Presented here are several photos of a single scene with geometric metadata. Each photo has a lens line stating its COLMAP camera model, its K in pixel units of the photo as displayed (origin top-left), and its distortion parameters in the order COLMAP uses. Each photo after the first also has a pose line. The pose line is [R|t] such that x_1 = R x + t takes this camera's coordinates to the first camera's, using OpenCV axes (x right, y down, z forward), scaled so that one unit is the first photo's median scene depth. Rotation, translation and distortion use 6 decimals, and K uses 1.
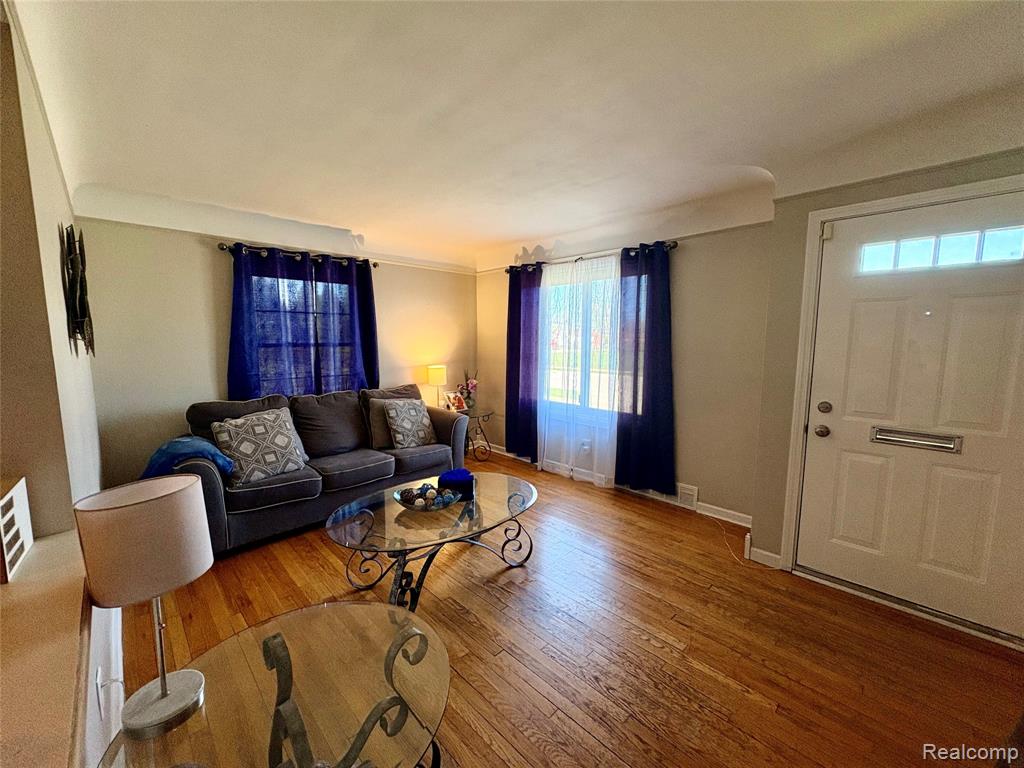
lens RADIAL K [[406.5, 0, 514.1], [0, 406.5, 385.3], [0, 0, 1]] dist [-0.001788, 0.000458]
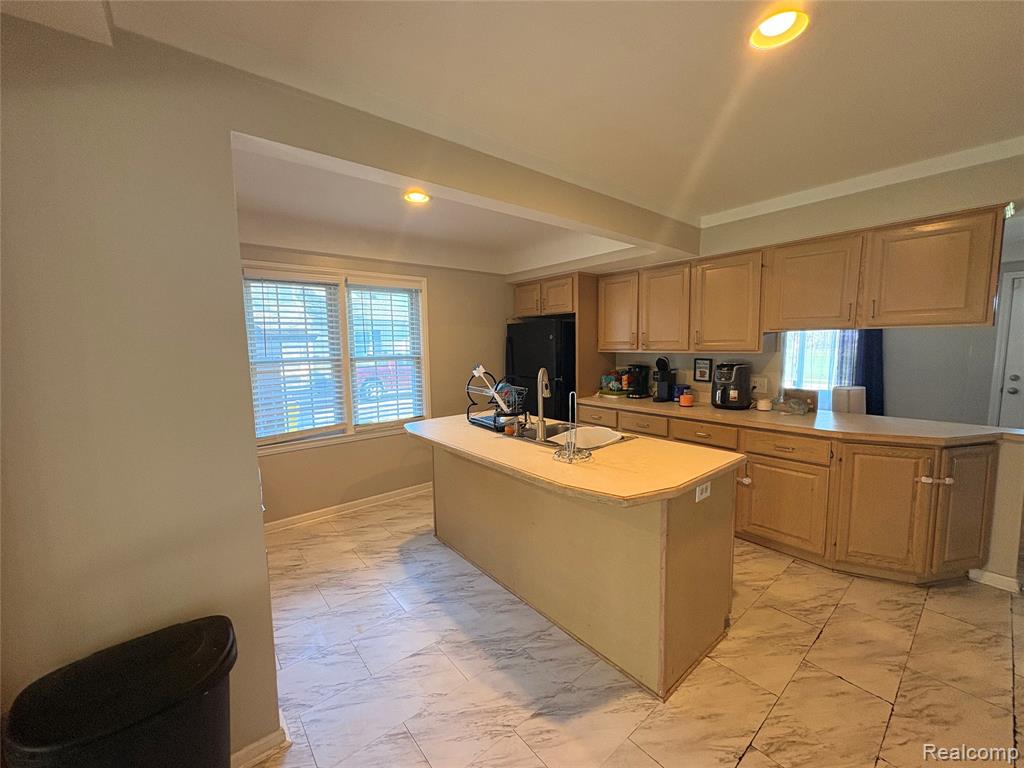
lens RADIAL K [[406.5, 0, 514.3], [0, 406.5, 384.2], [0, 0, 1]] dist [-0.001788, 0.000458]
pose [[0.995240, -0.005225, -0.097309, -0.791056], [0.003661, 0.999861, -0.016249, 0.063050], [0.097381, 0.015816, 0.995122, -0.632311]]
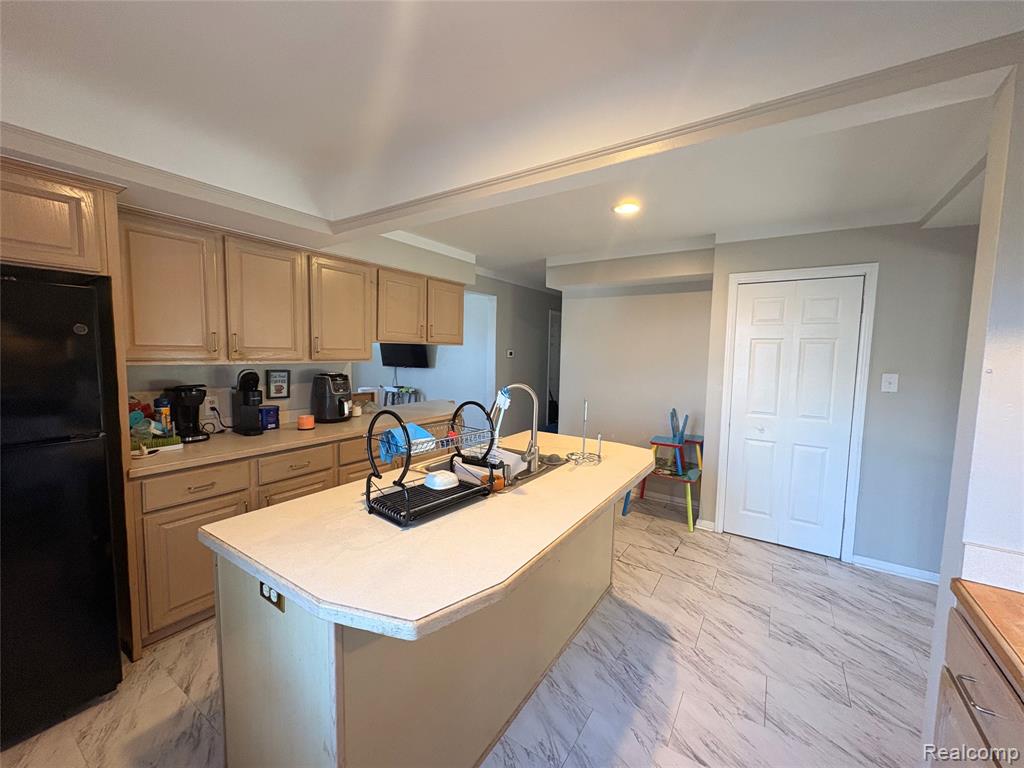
lens RADIAL K [[406.5, 0, 514.3], [0, 406.5, 384.8], [0, 0, 1]] dist [-0.001788, 0.000458]
pose [[-0.200679, -0.083711, 0.976074, -1.278220], [0.095599, 0.989914, 0.104553, -0.020635], [-0.974981, 0.114293, -0.190653, 0.071422]]
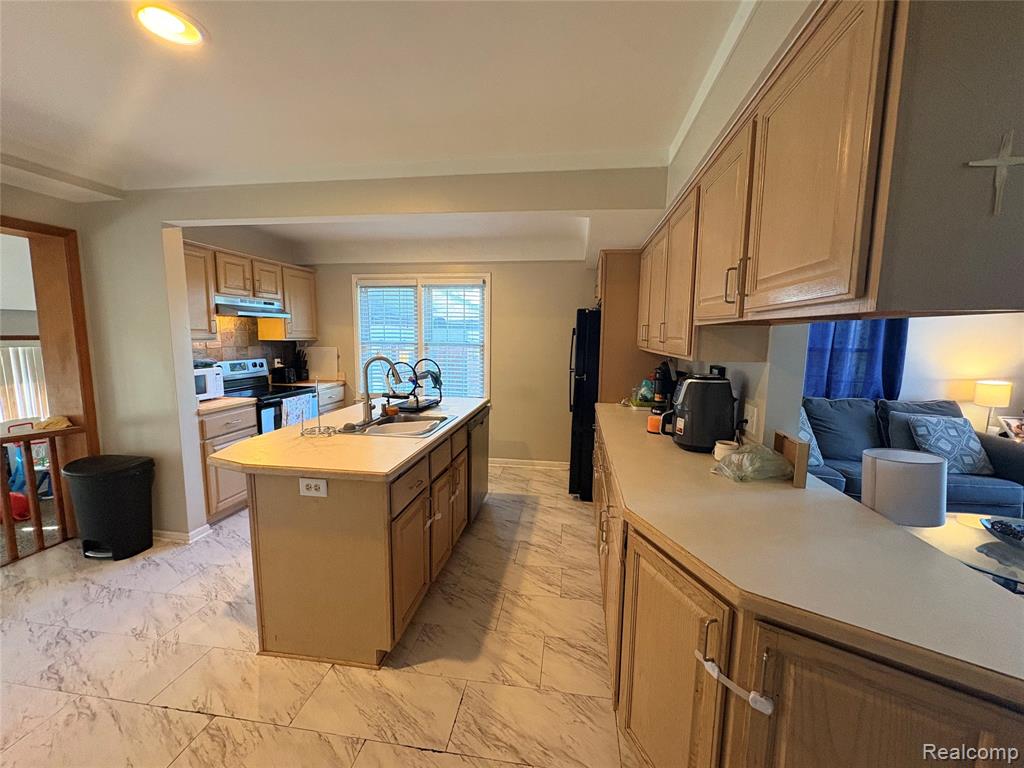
lens RADIAL K [[406.5, 0, 513.6], [0, 406.5, 385.2], [0, 0, 1]] dist [-0.001788, 0.000458]
pose [[0.595743, 0.105606, -0.796202, -0.142329], [-0.105076, 0.993046, 0.053093, 0.018456], [0.796272, 0.052032, 0.602697, -0.247159]]
